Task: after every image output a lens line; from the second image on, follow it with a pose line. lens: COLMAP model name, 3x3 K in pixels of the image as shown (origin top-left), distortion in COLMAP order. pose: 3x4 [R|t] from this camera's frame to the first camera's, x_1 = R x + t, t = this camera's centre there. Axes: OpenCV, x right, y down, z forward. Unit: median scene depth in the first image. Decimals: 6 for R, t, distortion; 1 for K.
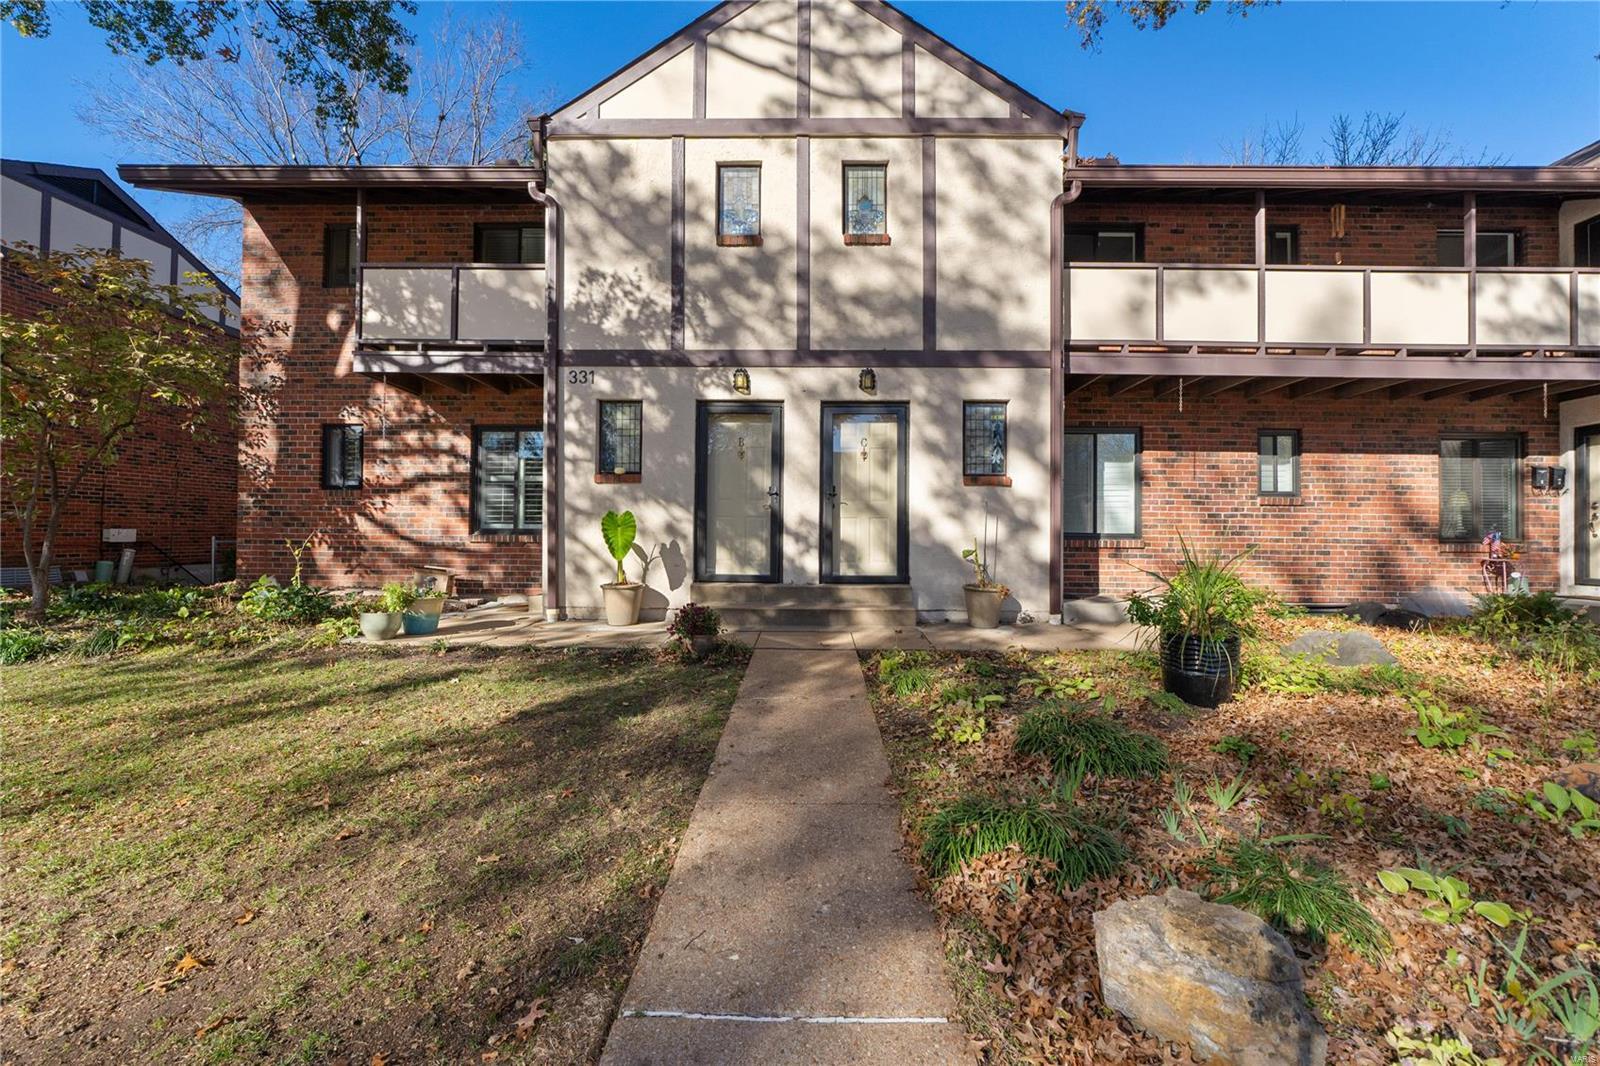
lens RADIAL K [[668.3, 0, 800.0], [0, 668.3, 533.0], [0, 0, 1]] dist [-0.001246, -0.000303]
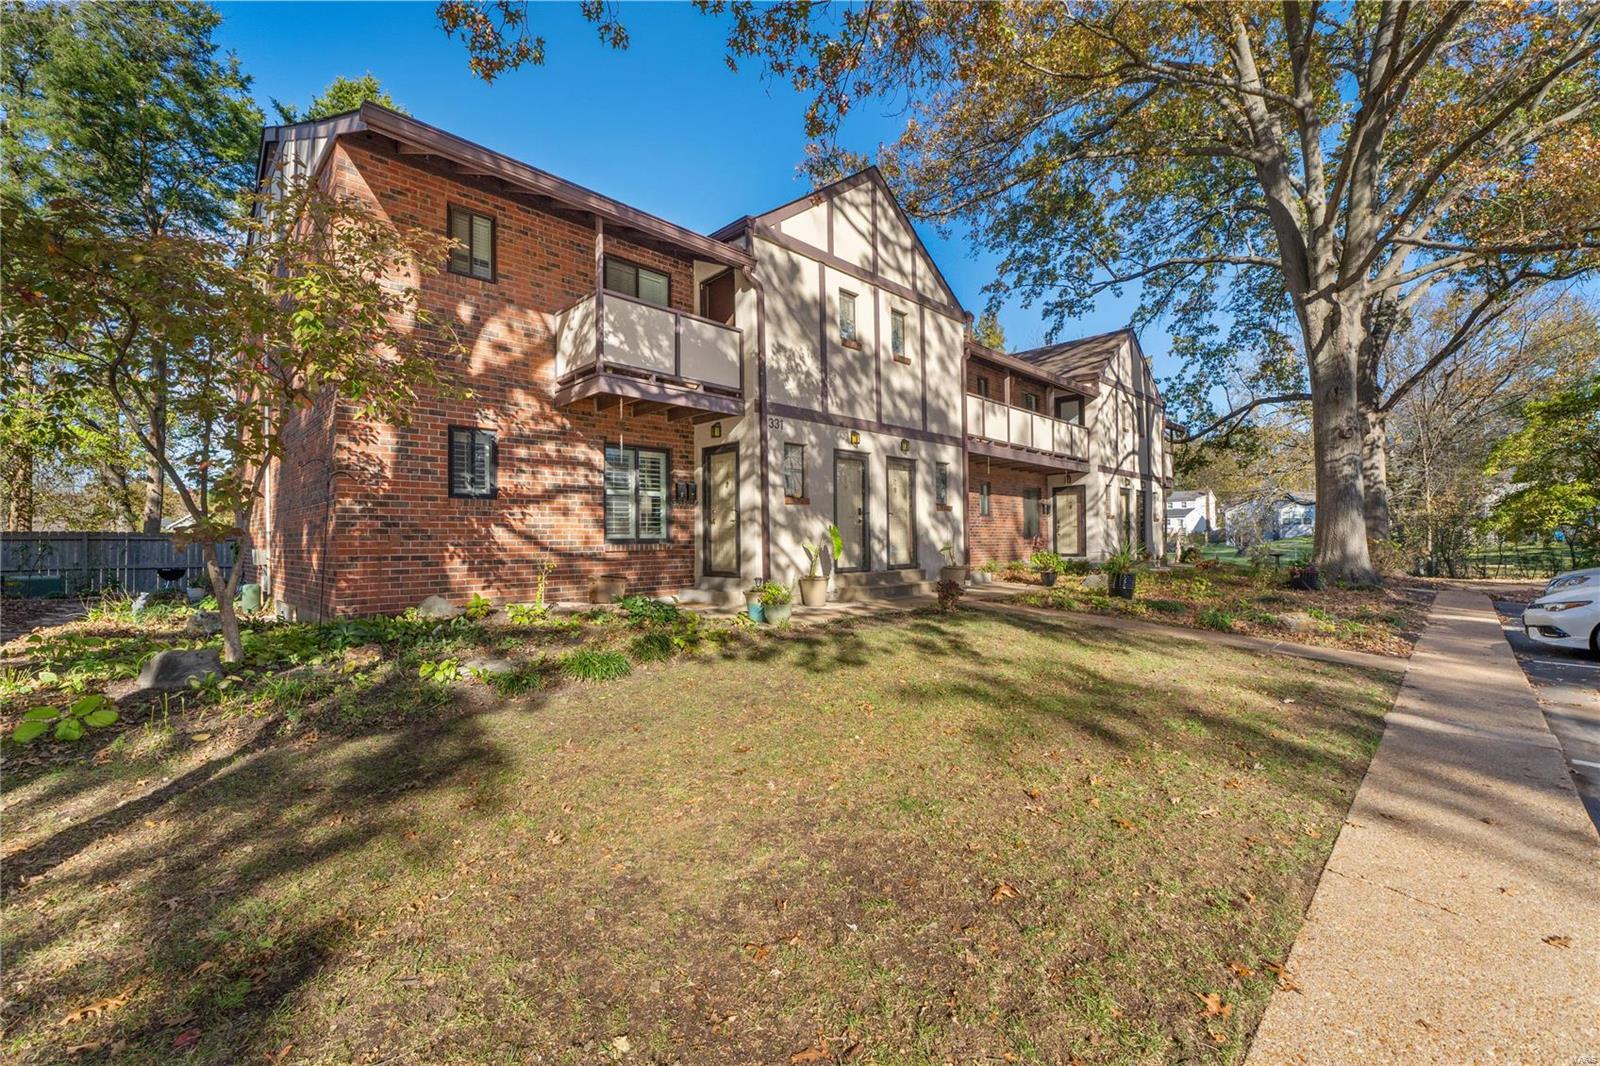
lens RADIAL K [[679.0, 0, 800.0], [0, 679.0, 533.0], [0, 0, 1]] dist [-0.002186, -0.000414]
pose [[0.679852, -0.011139, 0.733264, -1.282121], [0.009067, 0.999936, 0.006783, -0.023675], [-0.733293, 0.002037, 0.679910, 0.047970]]
